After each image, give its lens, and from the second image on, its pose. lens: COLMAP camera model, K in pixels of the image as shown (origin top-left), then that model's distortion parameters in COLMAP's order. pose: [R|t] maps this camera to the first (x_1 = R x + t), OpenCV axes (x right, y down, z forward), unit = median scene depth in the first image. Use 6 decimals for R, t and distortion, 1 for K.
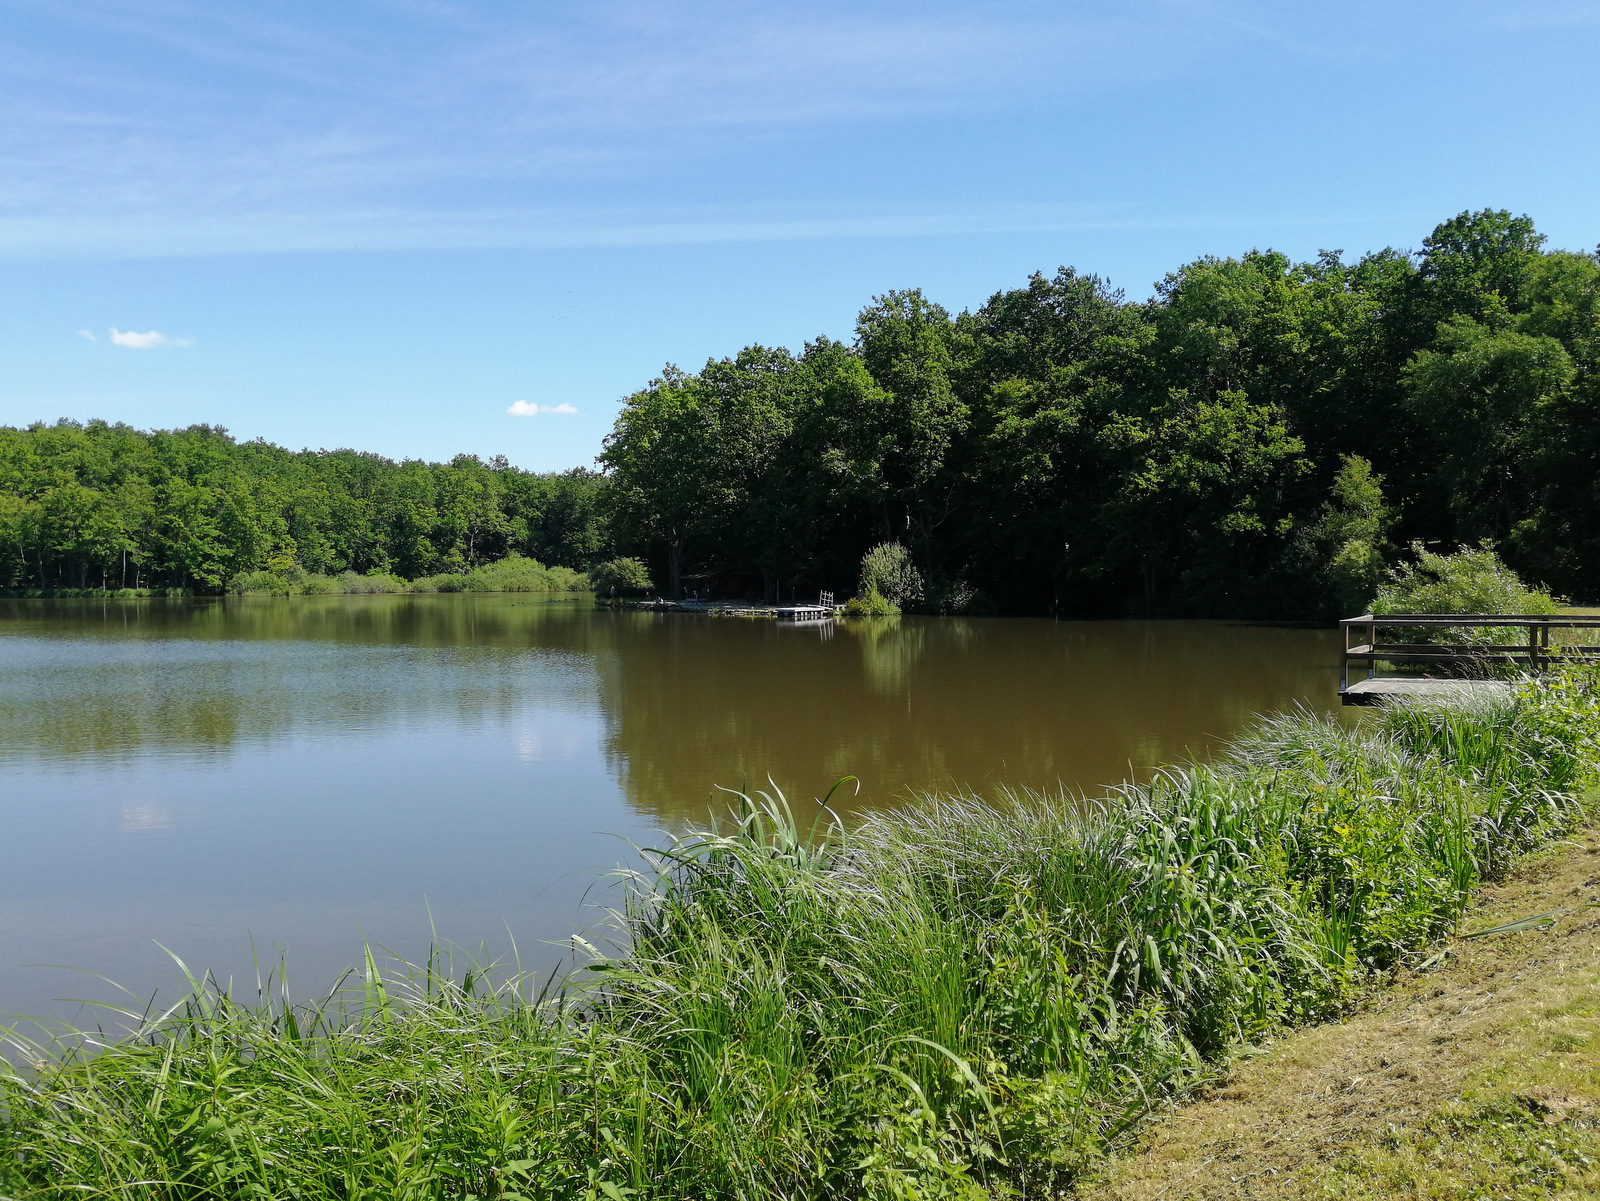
lens RADIAL K [[1256.4, 0, 799.9], [0, 1256.4, 599.1], [0, 0, 1]] dist [0.018096, 0.004243]
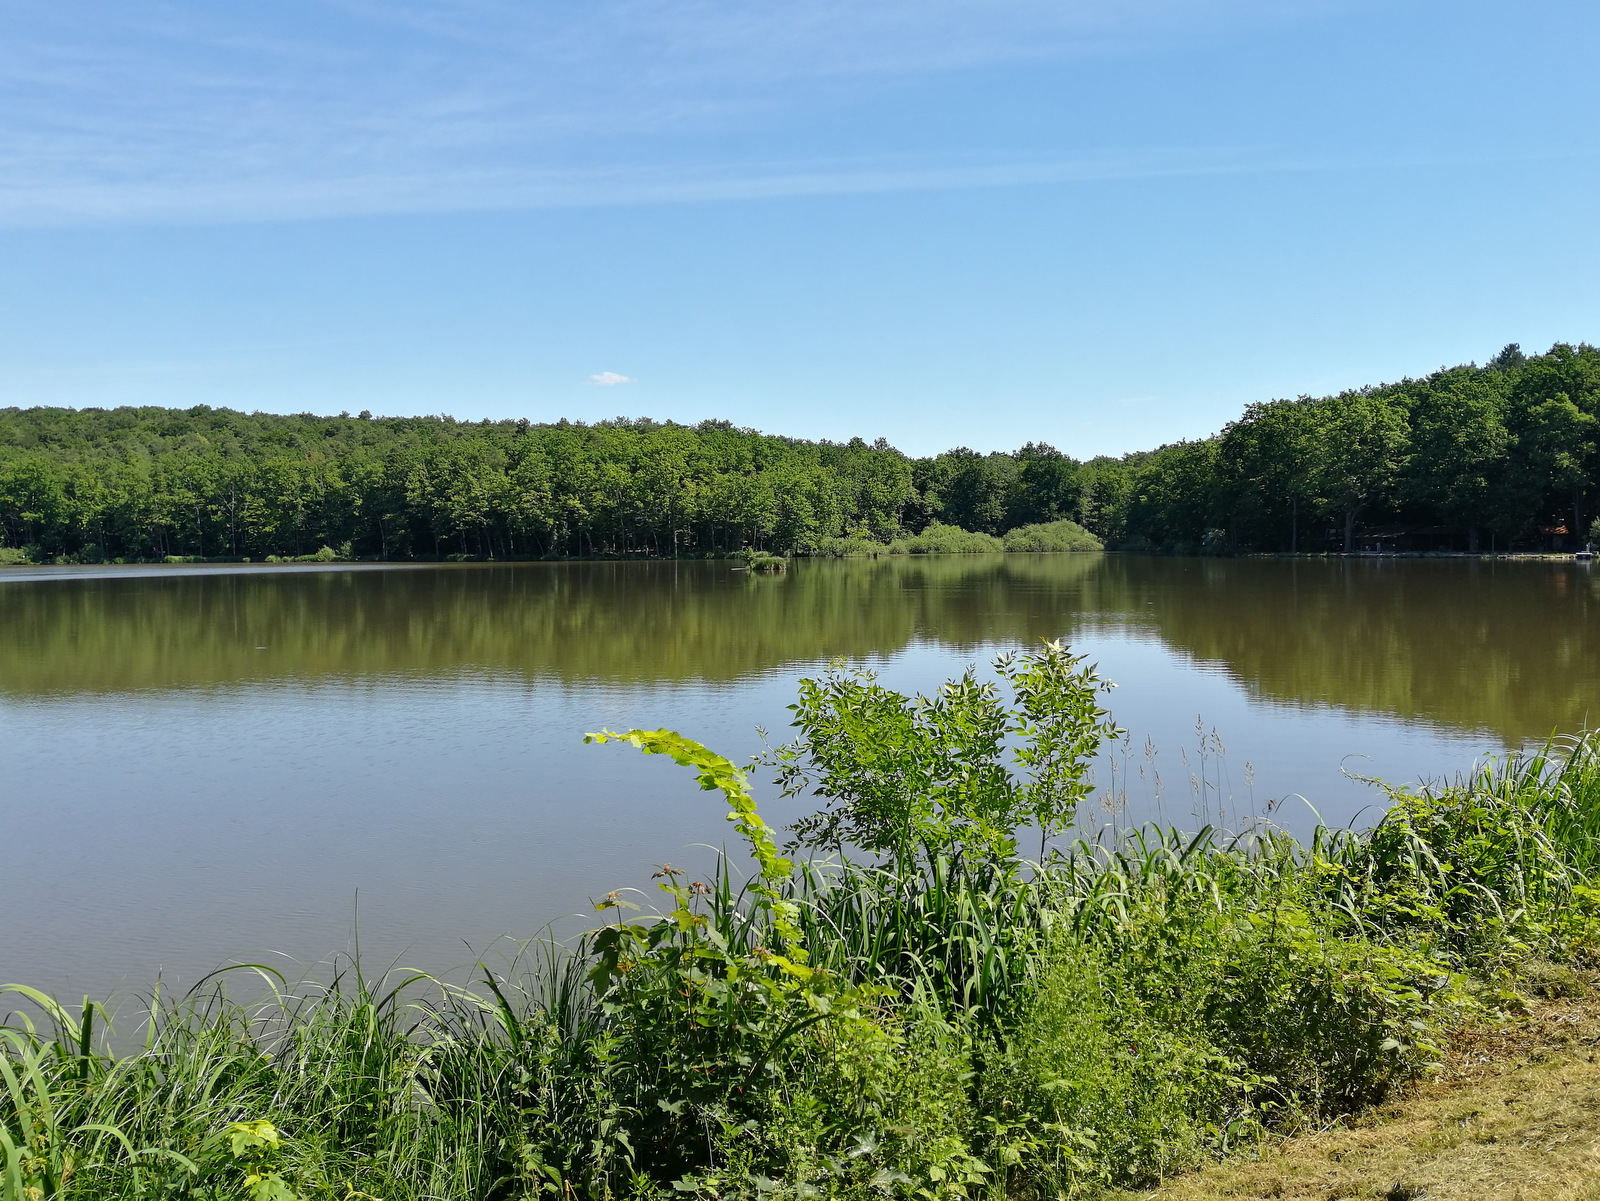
lens RADIAL K [[1256.4, 0, 800.3], [0, 1256.4, 602.5], [0, 0, 1]] dist [0.018096, 0.004243]
pose [[0.944130, -0.051368, 0.325545, -0.769666], [0.036048, 0.997948, 0.052922, -0.027148], [-0.327595, -0.038230, 0.944044, -0.136259]]
